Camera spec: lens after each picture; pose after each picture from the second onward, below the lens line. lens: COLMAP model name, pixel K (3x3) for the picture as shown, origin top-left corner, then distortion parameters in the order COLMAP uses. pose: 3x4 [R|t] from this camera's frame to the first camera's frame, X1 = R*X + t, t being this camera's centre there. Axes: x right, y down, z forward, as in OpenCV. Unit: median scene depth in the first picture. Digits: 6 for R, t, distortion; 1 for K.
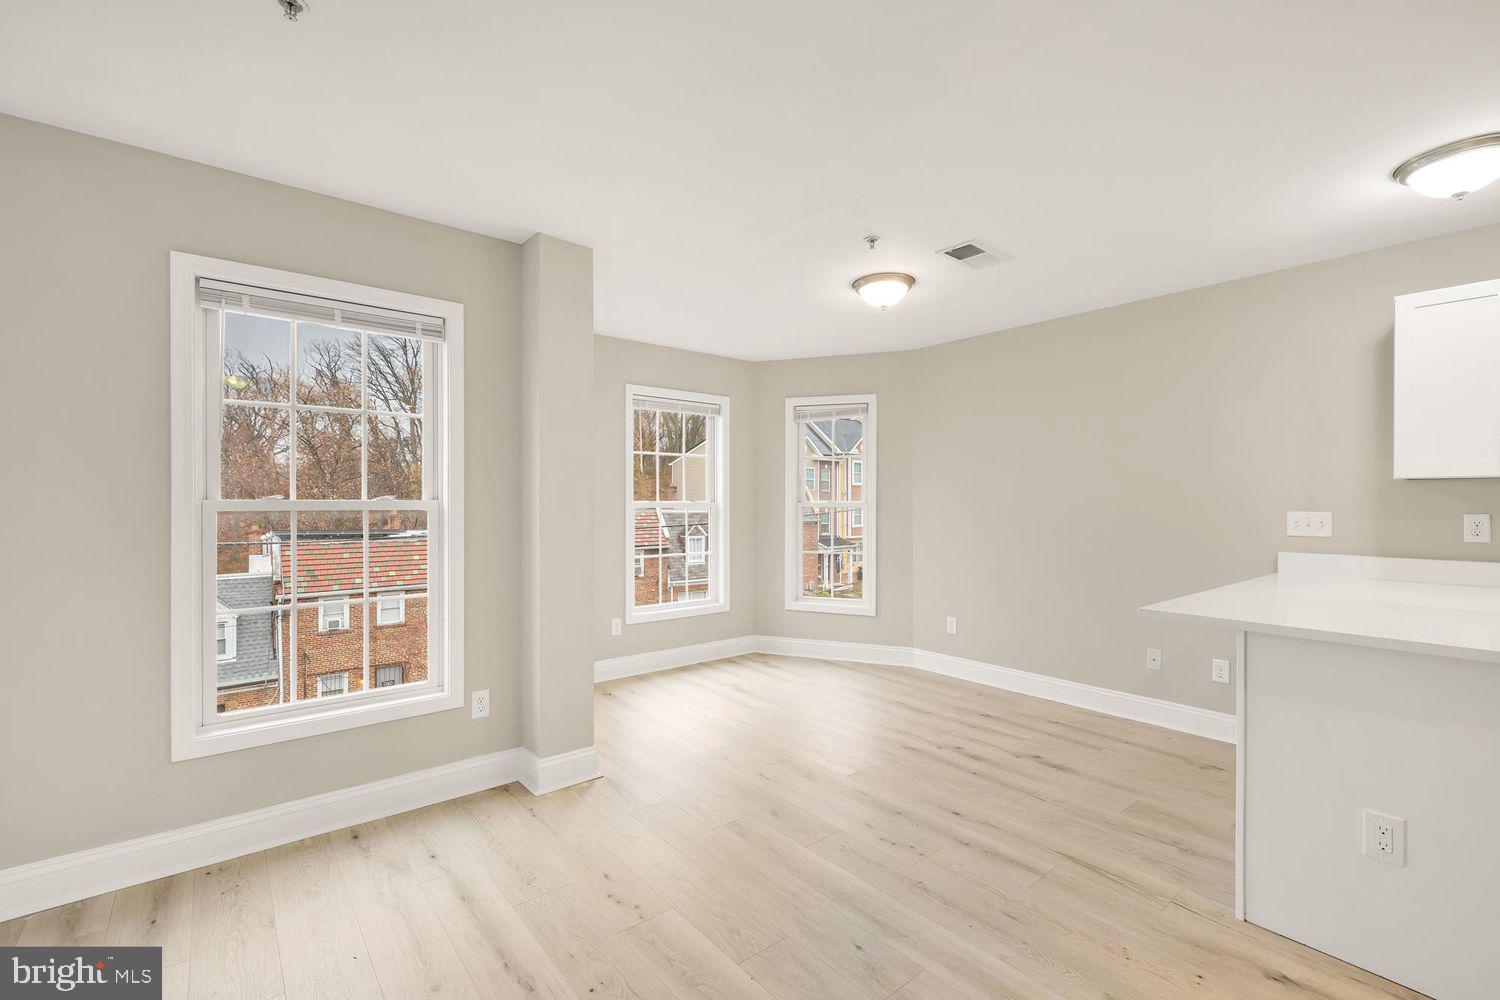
lens RADIAL K [[650.0, 0, 747.4], [0, 650.0, 497.1], [0, 0, 1]] dist [0.001016, -0.000465]
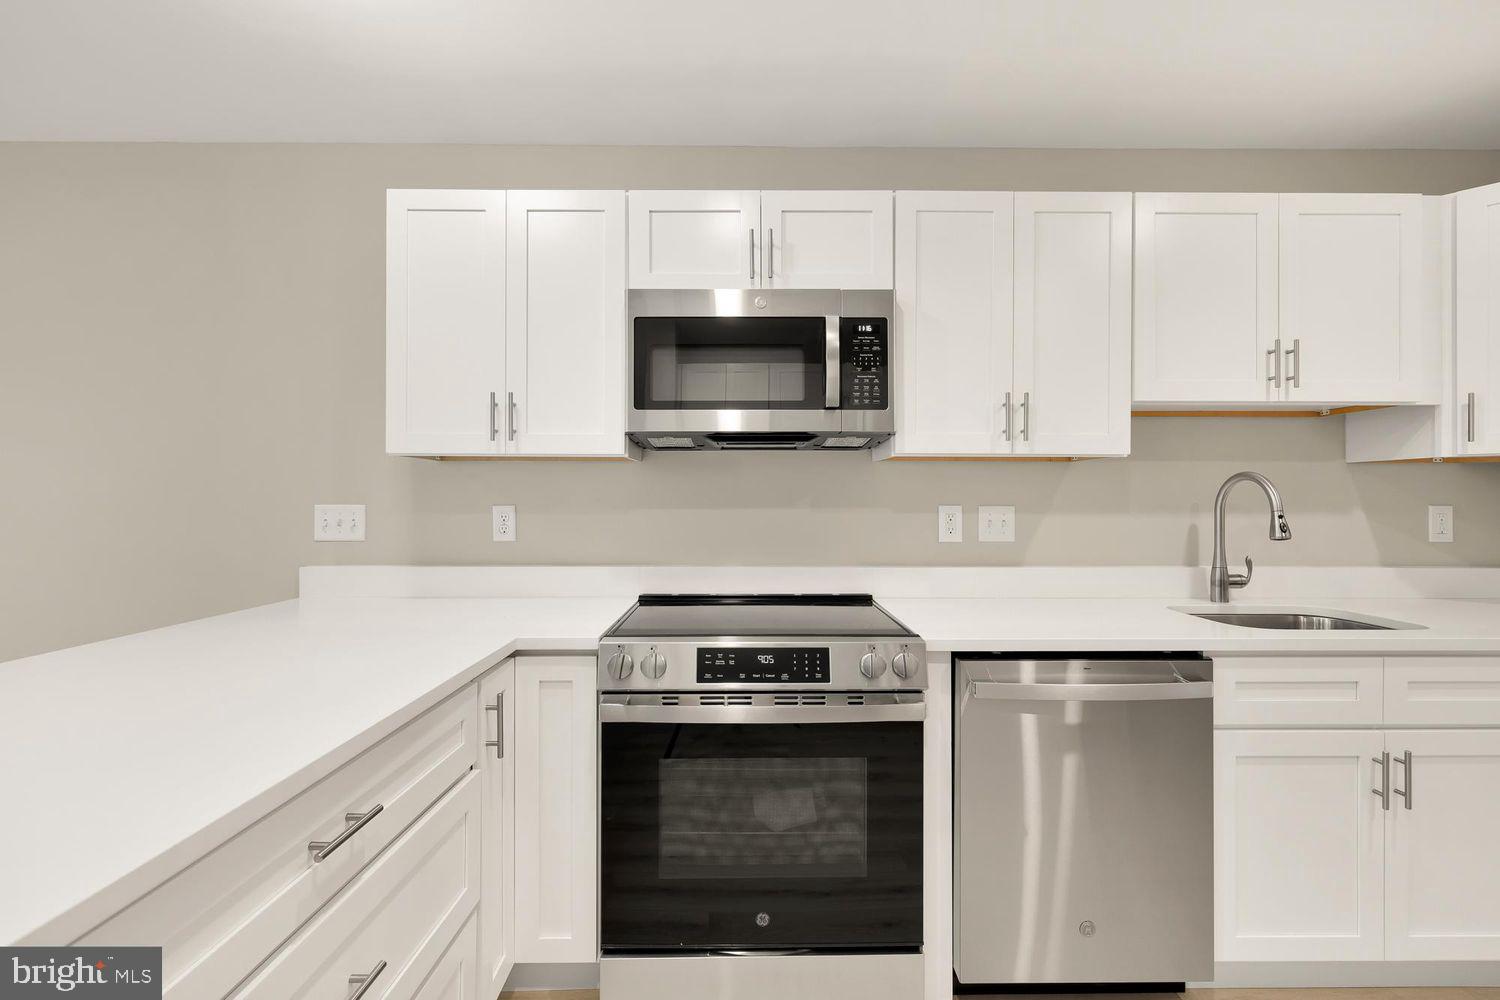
lens RADIAL K [[650.0, 0, 747.4], [0, 650.0, 497.1], [0, 0, 1]] dist [0.001016, -0.000465]
pose [[0.629025, 0.001918, 0.777383, 0.634188], [-0.005173, 0.999985, 0.001719, 0.011555], [-0.777368, -0.005103, 0.629025, 0.250315]]
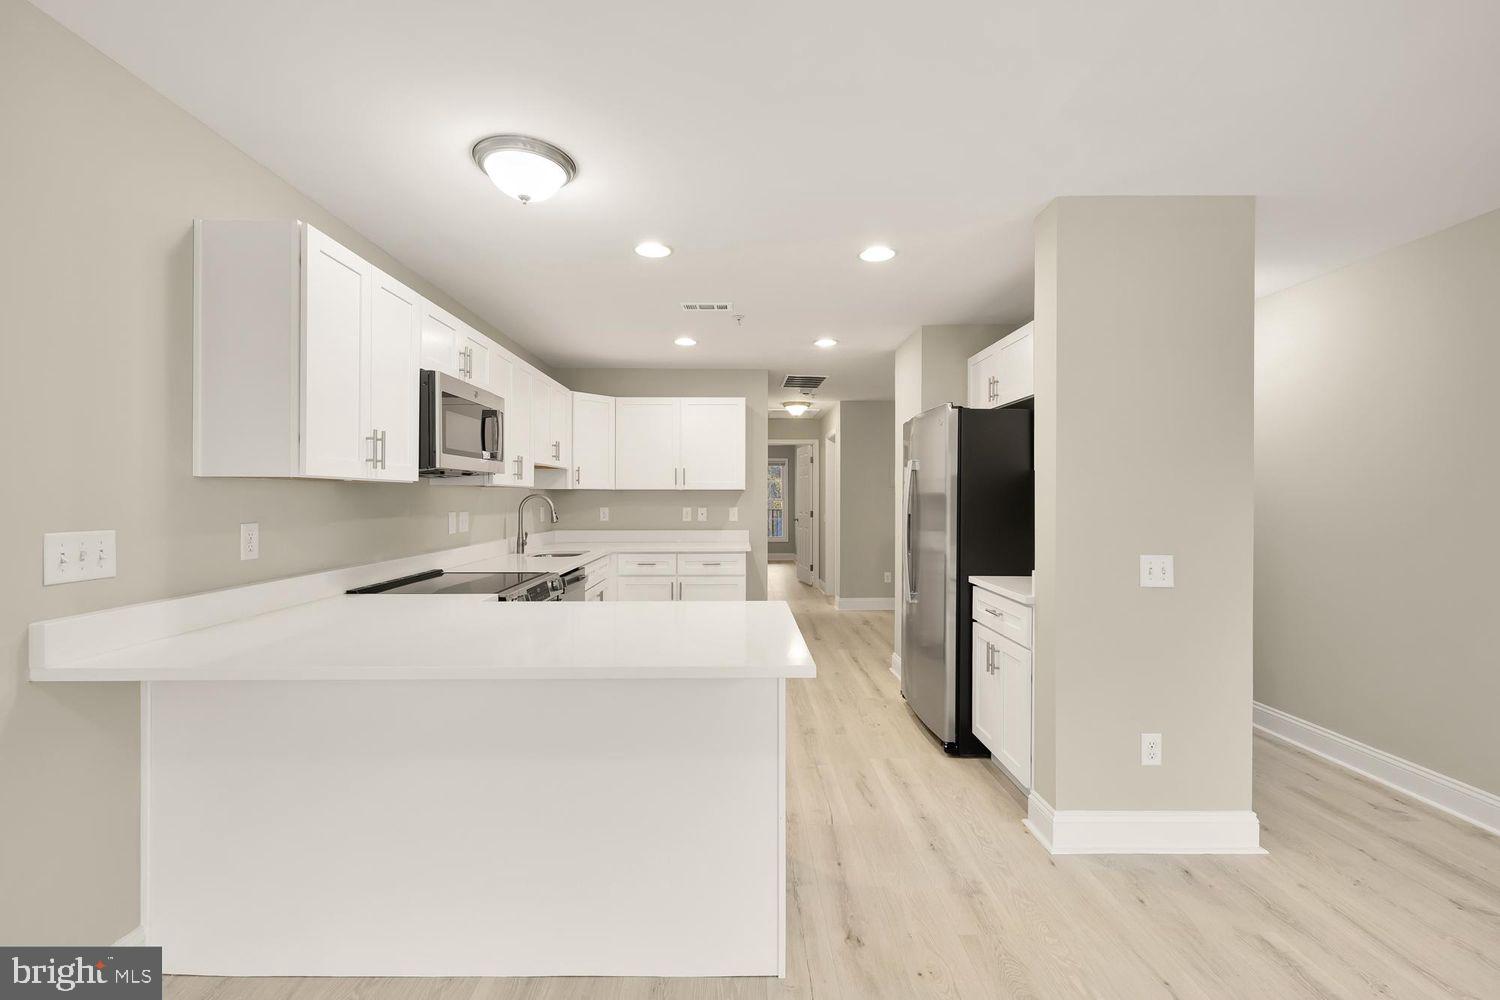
lens RADIAL K [[636.6, 0, 743.7], [0, 636.6, 495.1], [0, 0, 1]] dist [-0.002137, -0.000182]
pose [[-0.778389, -0.000087, 0.627782, 0.166596], [-0.005660, 0.999960, -0.006880, -0.005494], [-0.627757, -0.008909, -0.778359, 1.118531]]
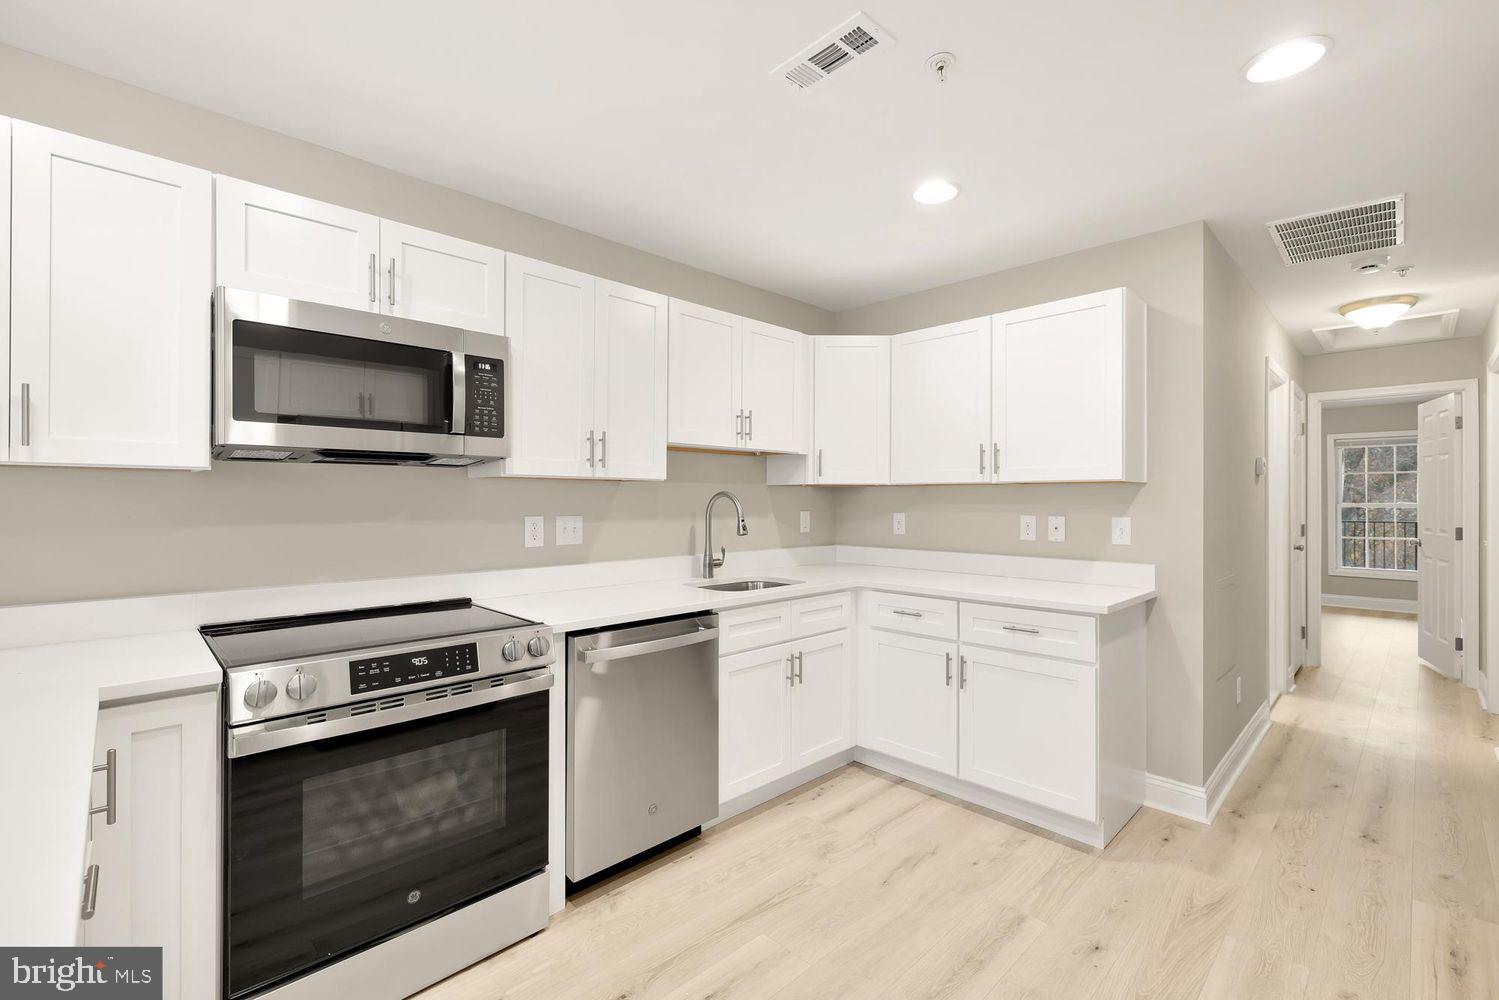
lens RADIAL K [[649.6, 0, 746.9], [0, 649.6, 497.1], [0, 0, 1]] dist [0.001016, -0.000465]
pose [[-0.083568, 0.001744, 0.996501, 0.454123], [-0.008528, 0.999961, -0.002465, -0.004608], [-0.996466, -0.008705, -0.083550, 0.320931]]
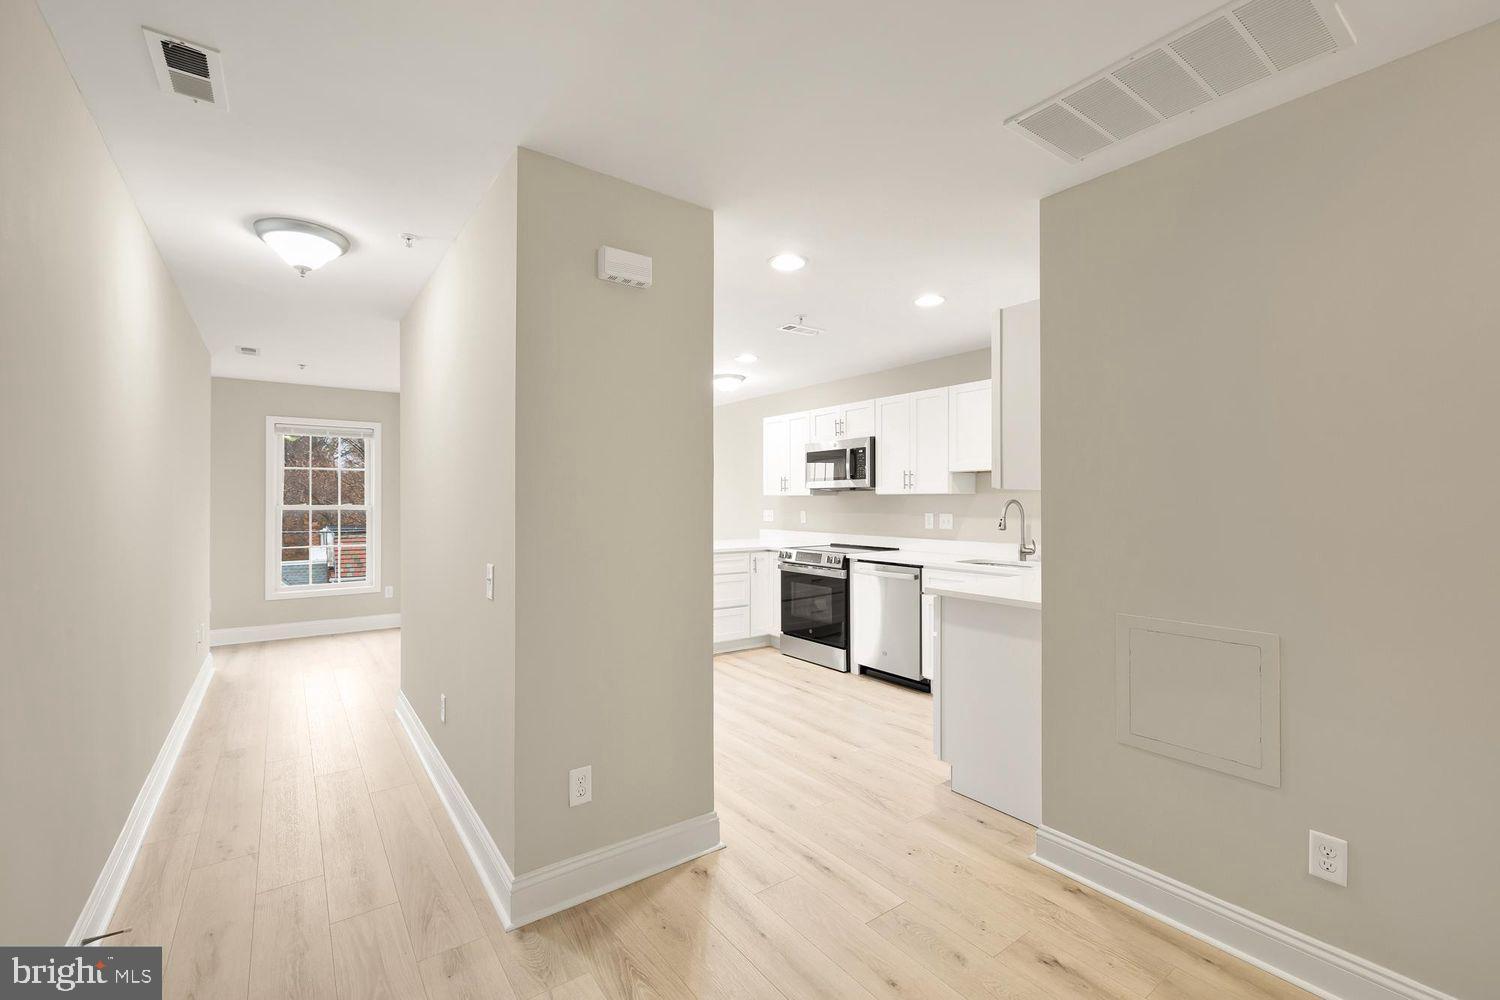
lens RADIAL K [[636.6, 0, 743.7], [0, 636.6, 495.1], [0, 0, 1]] dist [-0.002137, -0.000182]
pose [[0.998206, -0.001303, -0.059851, 0.957468], [0.001071, 0.999992, -0.003920, -0.020098], [0.059856, 0.003849, 0.998200, -1.159929]]
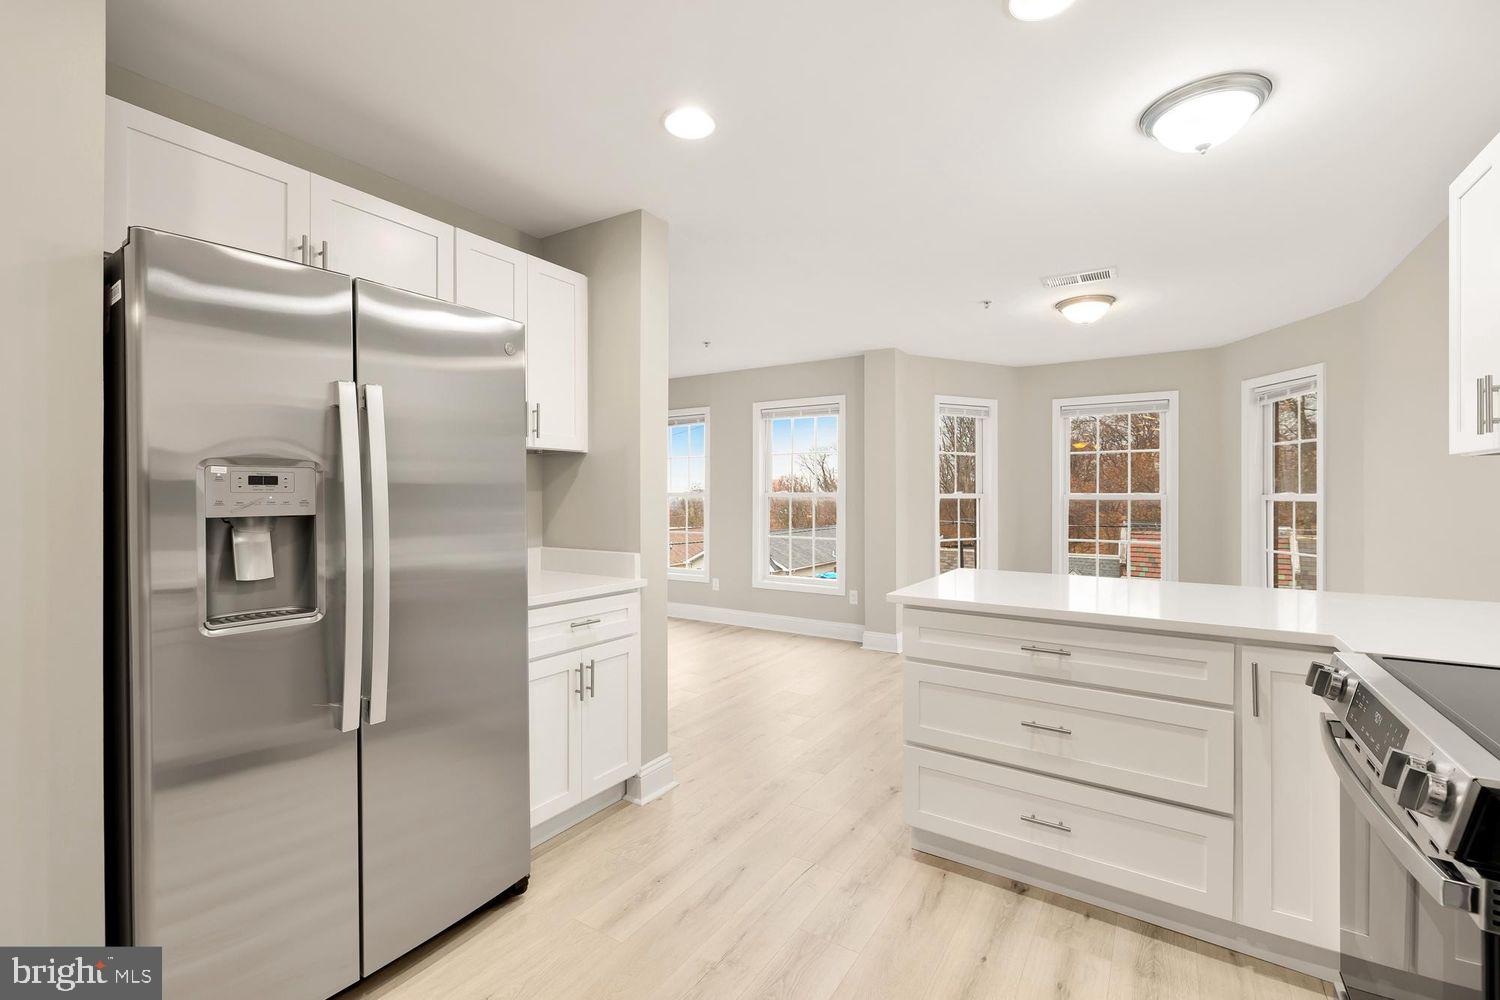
lens RADIAL K [[650.0, 0, 747.4], [0, 650.0, 497.1], [0, 0, 1]] dist [0.001016, -0.000465]
pose [[0.308017, 0.003752, -0.951373, 1.272337], [0.003883, 0.999979, 0.005201, 0.005689], [0.951373, -0.005296, 0.307996, 0.094496]]
